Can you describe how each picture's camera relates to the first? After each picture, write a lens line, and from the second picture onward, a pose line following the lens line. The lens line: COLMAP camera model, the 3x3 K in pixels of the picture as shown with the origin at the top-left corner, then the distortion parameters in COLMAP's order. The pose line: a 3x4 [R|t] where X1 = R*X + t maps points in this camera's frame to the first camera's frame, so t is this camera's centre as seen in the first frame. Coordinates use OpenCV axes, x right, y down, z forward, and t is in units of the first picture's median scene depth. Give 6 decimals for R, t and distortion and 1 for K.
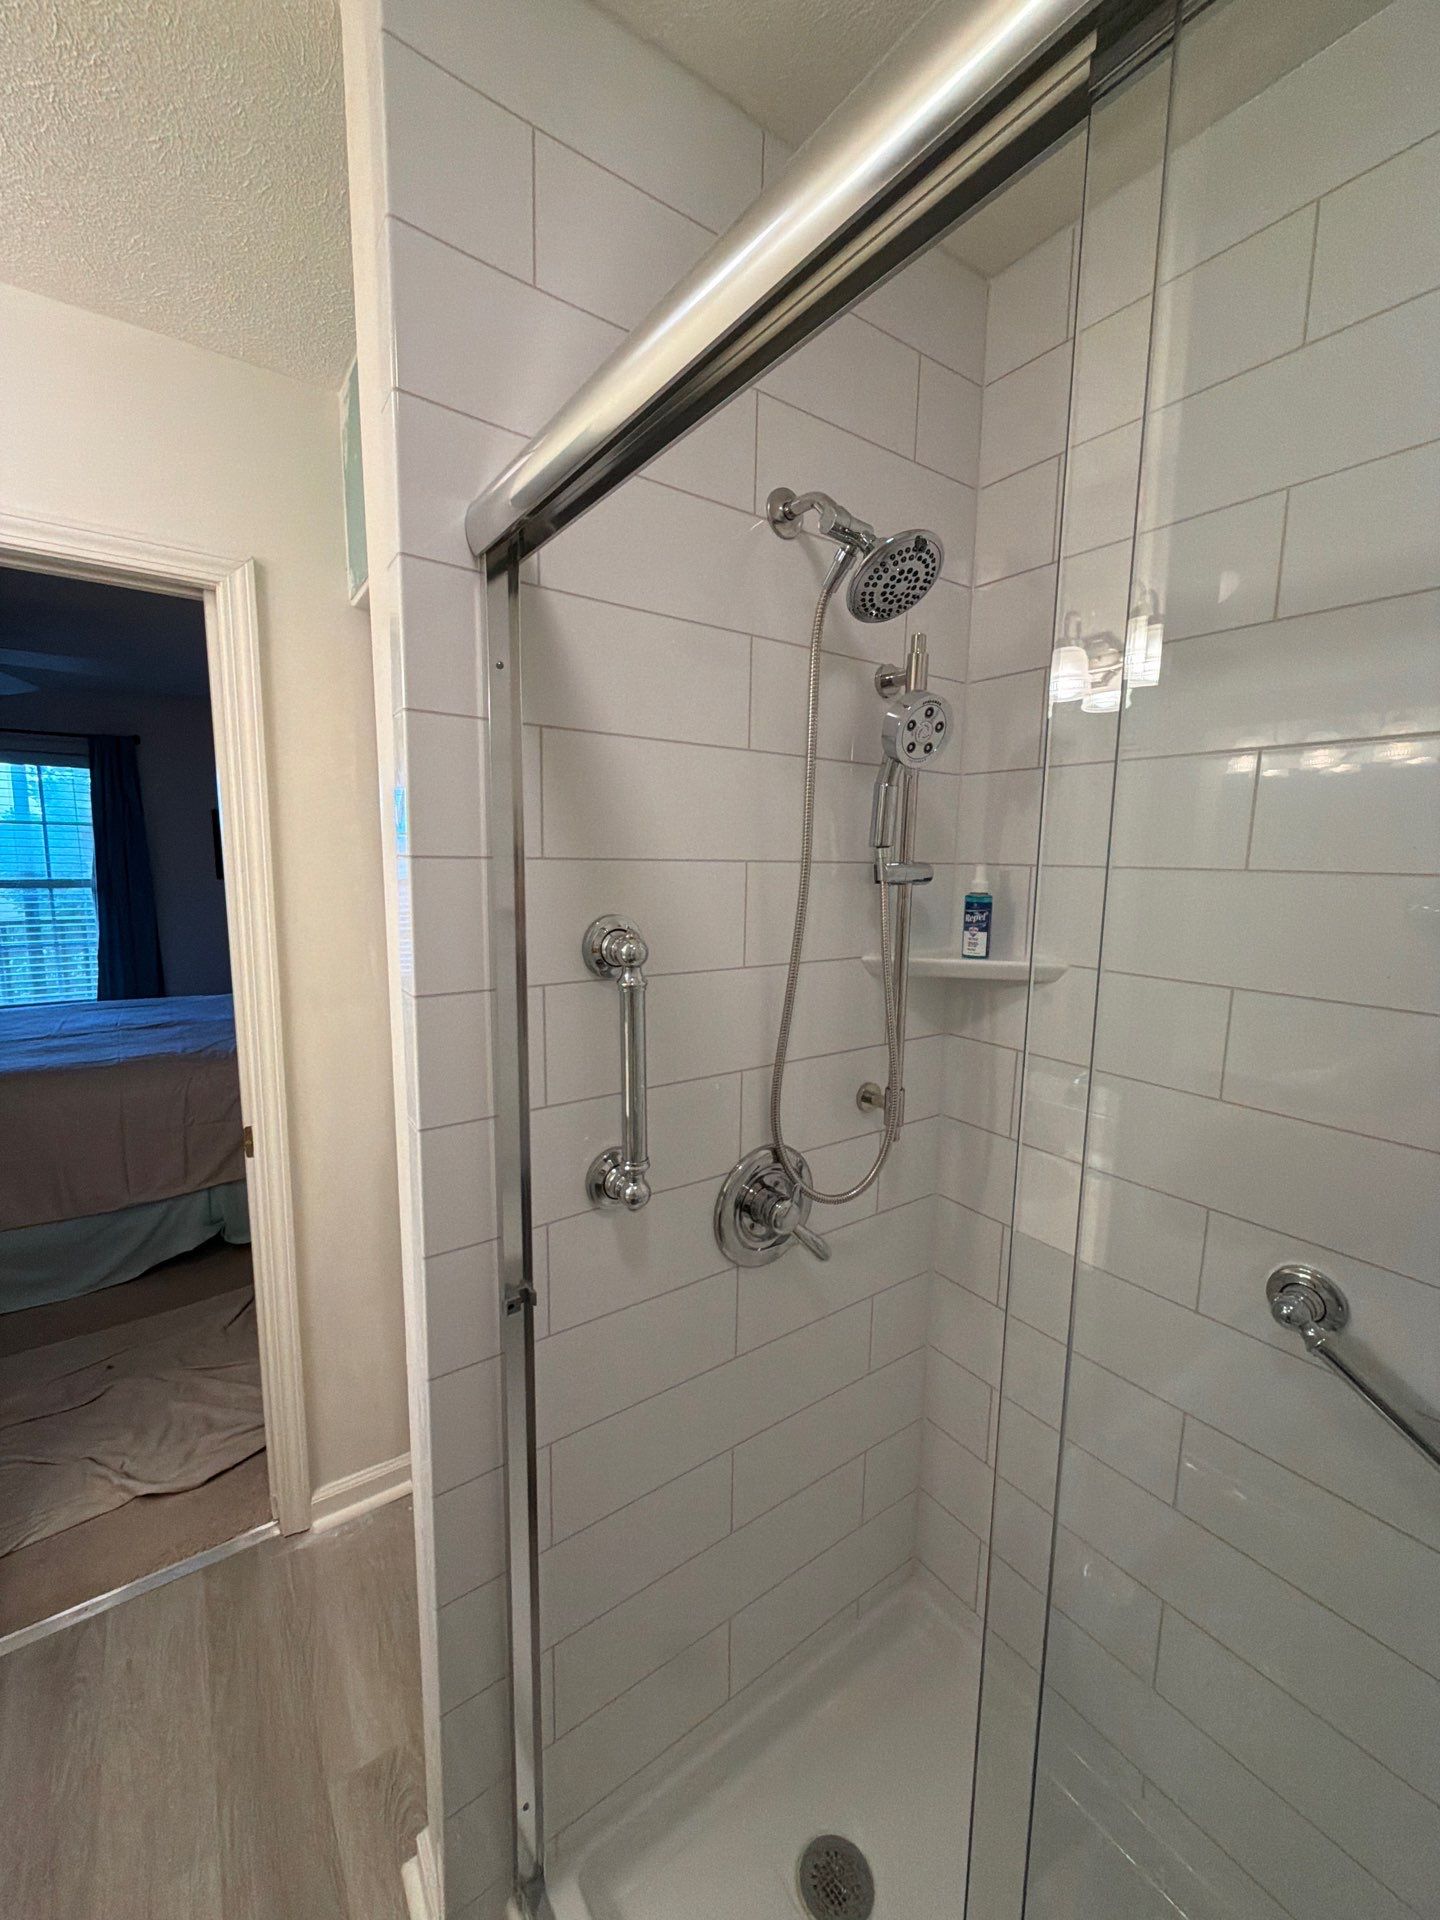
lens RADIAL K [[766.0, 0, 714.0], [0, 766.0, 962.1], [0, 0, 1]] dist [-0.000984, -0.000816]
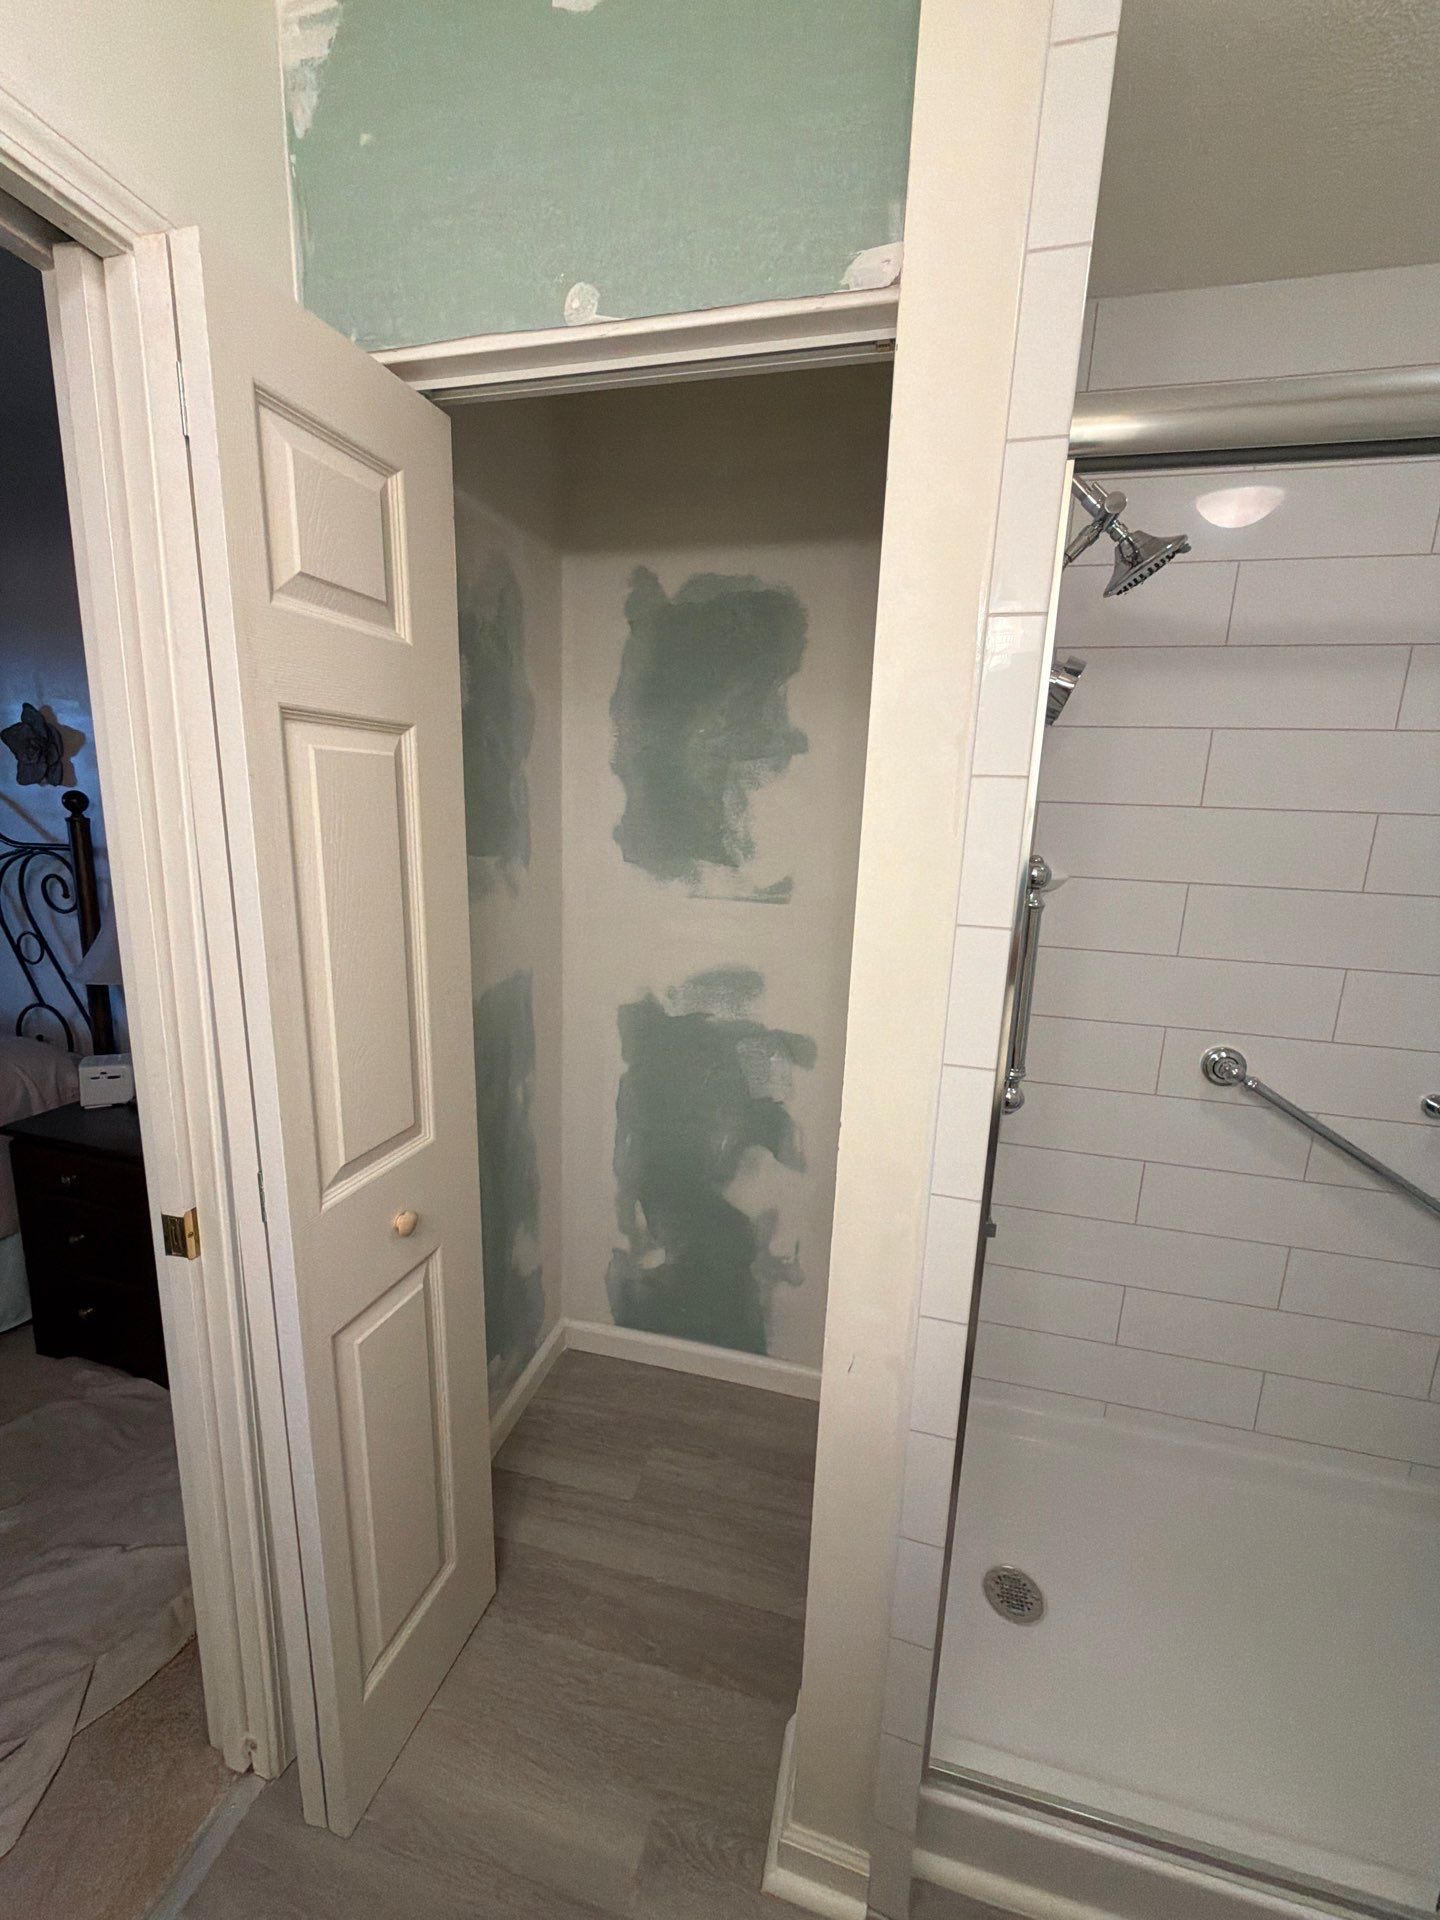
lens RADIAL K [[766.0, 0, 714.0], [0, 766.0, 962.1], [0, 0, 1]] dist [-0.000984, -0.000816]
pose [[0.764592, -0.114954, 0.634181, -0.887822], [0.062266, 0.992538, 0.104841, -0.026401], [-0.641500, -0.040673, 0.766044, 0.364712]]
